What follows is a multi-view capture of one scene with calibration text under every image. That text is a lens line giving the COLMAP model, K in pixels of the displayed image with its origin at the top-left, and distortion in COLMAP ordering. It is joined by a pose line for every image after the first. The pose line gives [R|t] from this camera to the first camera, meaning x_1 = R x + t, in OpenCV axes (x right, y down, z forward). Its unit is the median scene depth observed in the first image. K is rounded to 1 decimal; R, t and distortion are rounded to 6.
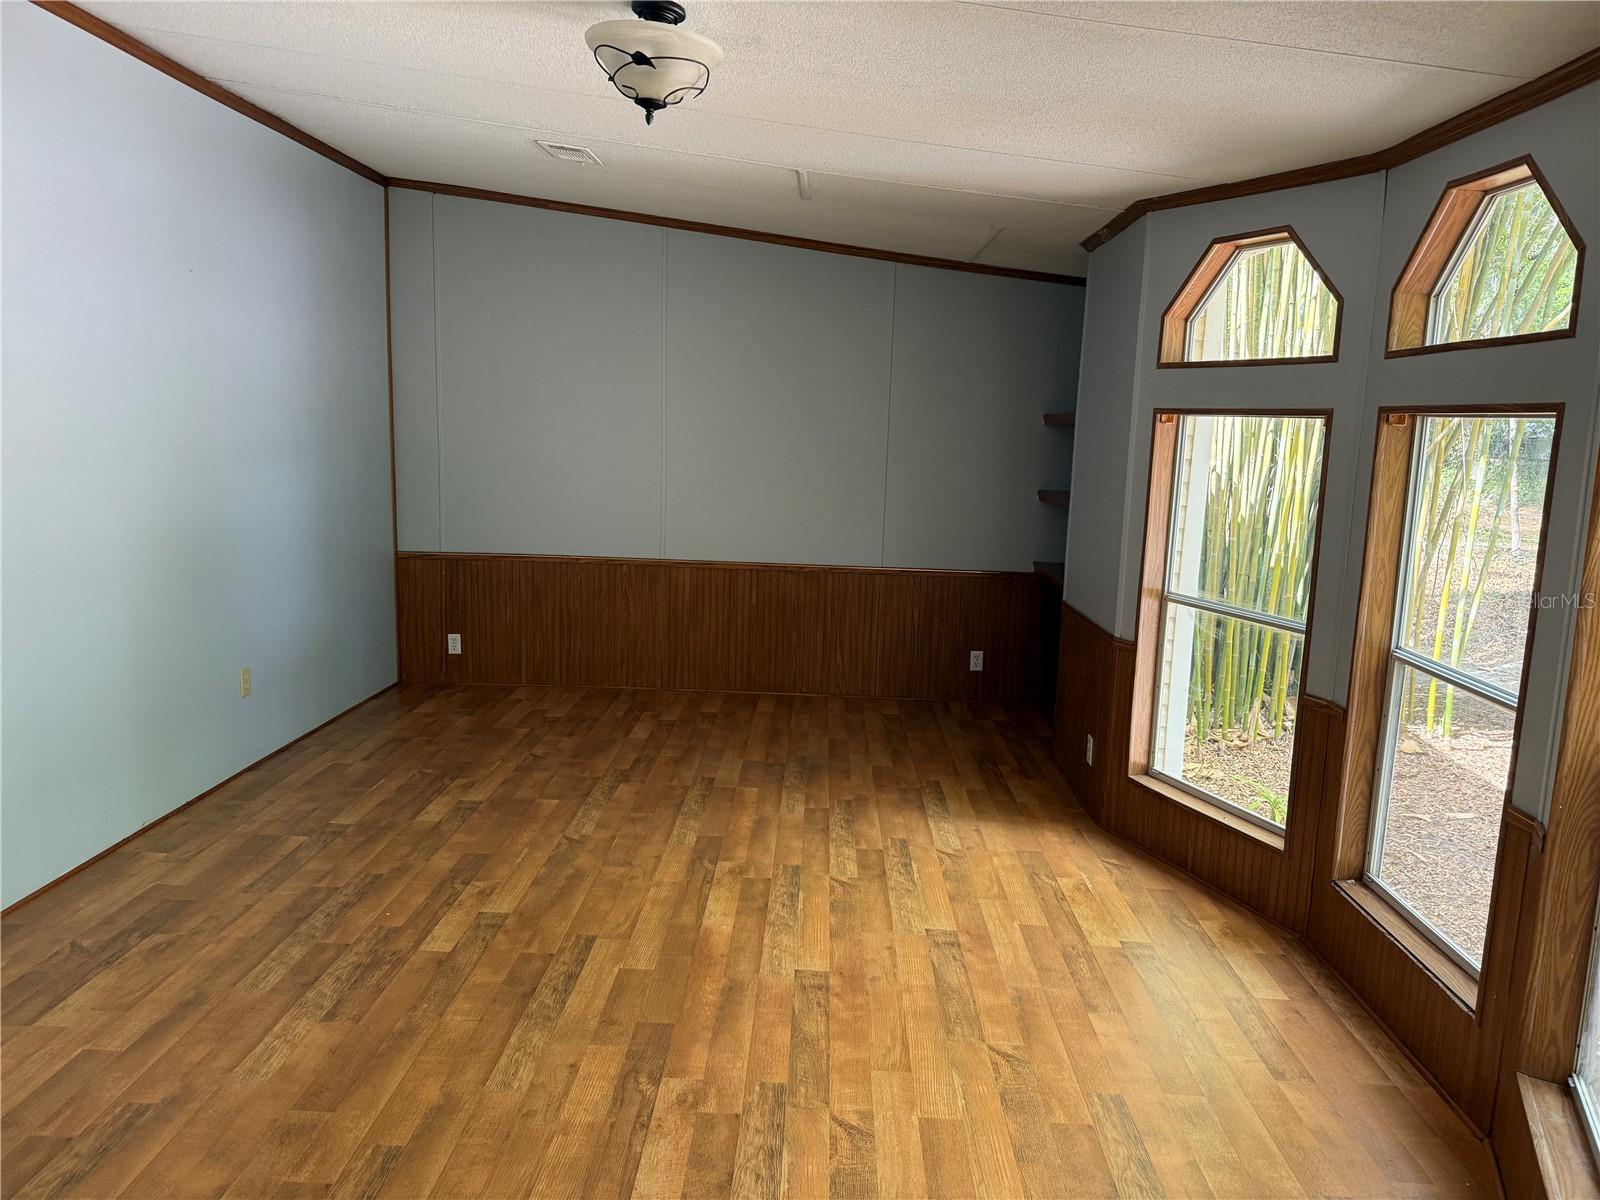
lens RADIAL K [[1108.0, 0, 797.3], [0, 1108.0, 600.7], [0, 0, 1]] dist [0.046435, -0.058587]
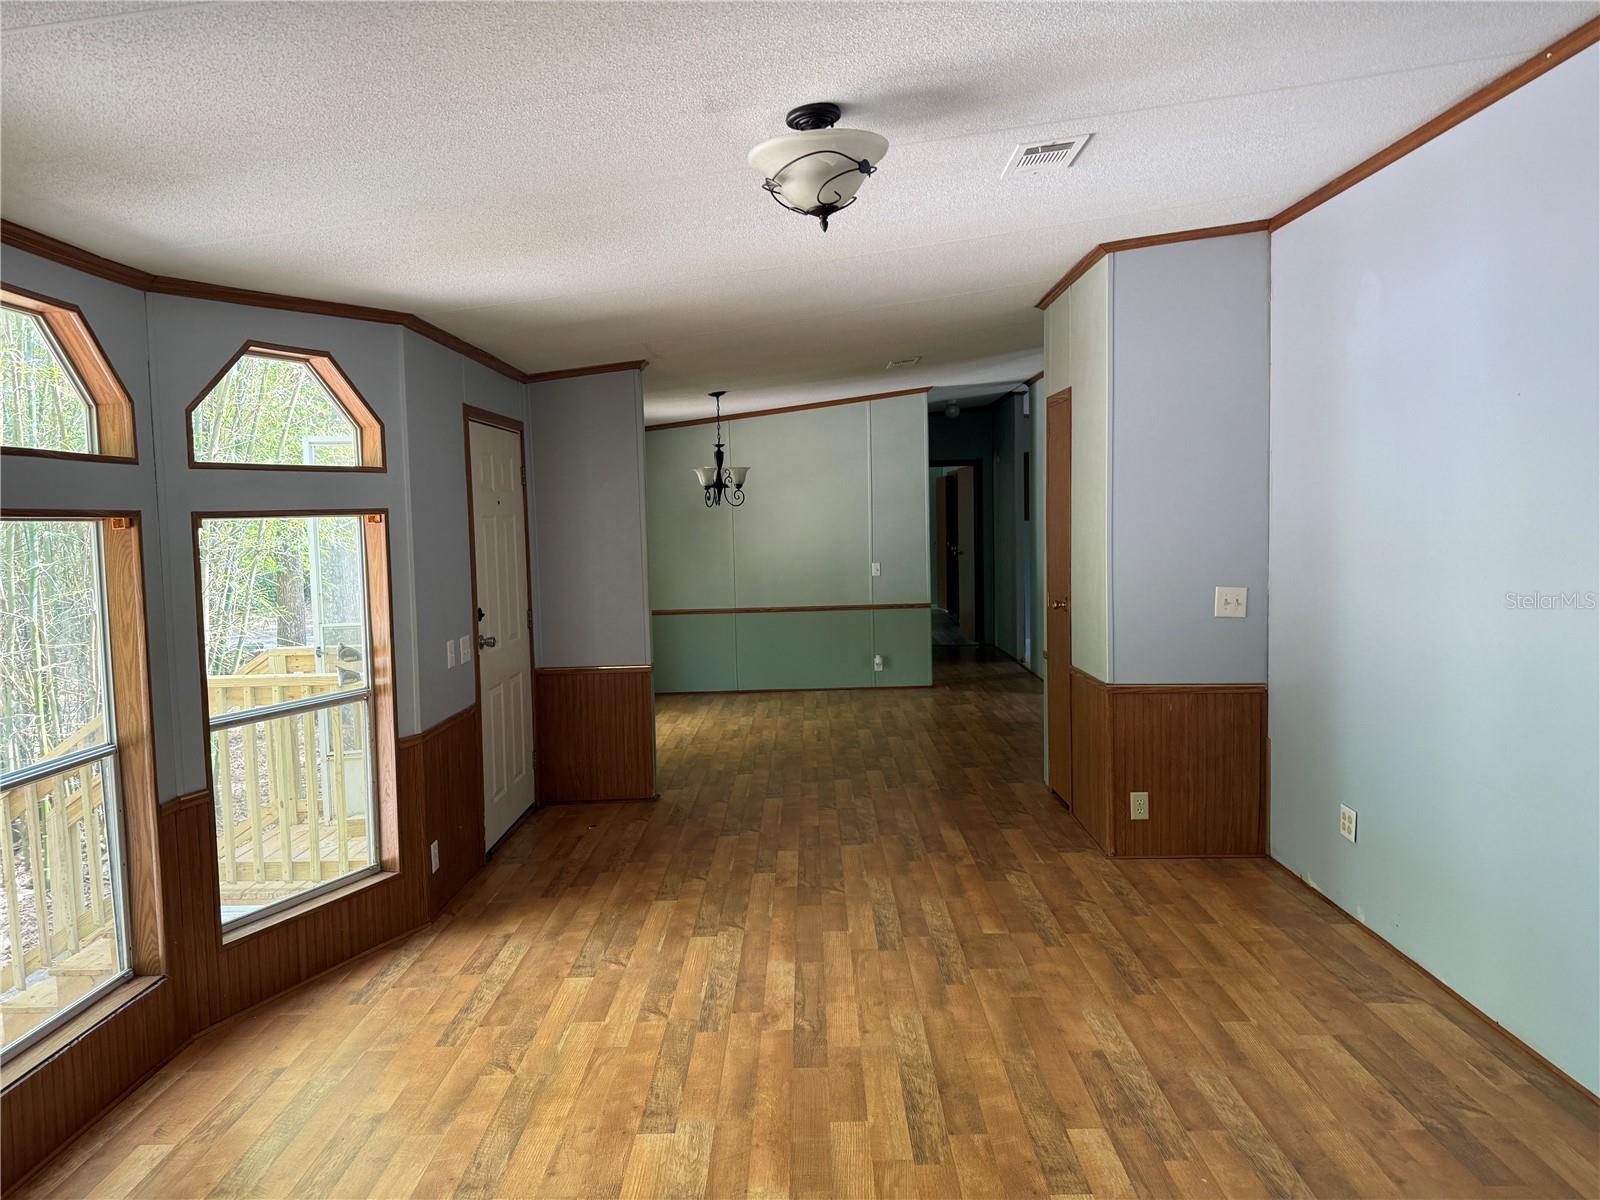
lens RADIAL K [[1108.0, 0, 793.6], [0, 1108.0, 598.8], [0, 0, 1]] dist [0.046435, -0.058587]
pose [[-0.999817, -0.005292, -0.018359, -0.085229], [-0.009403, 0.972757, 0.231638, -0.321622], [0.016633, 0.231769, -0.972629, 1.922439]]
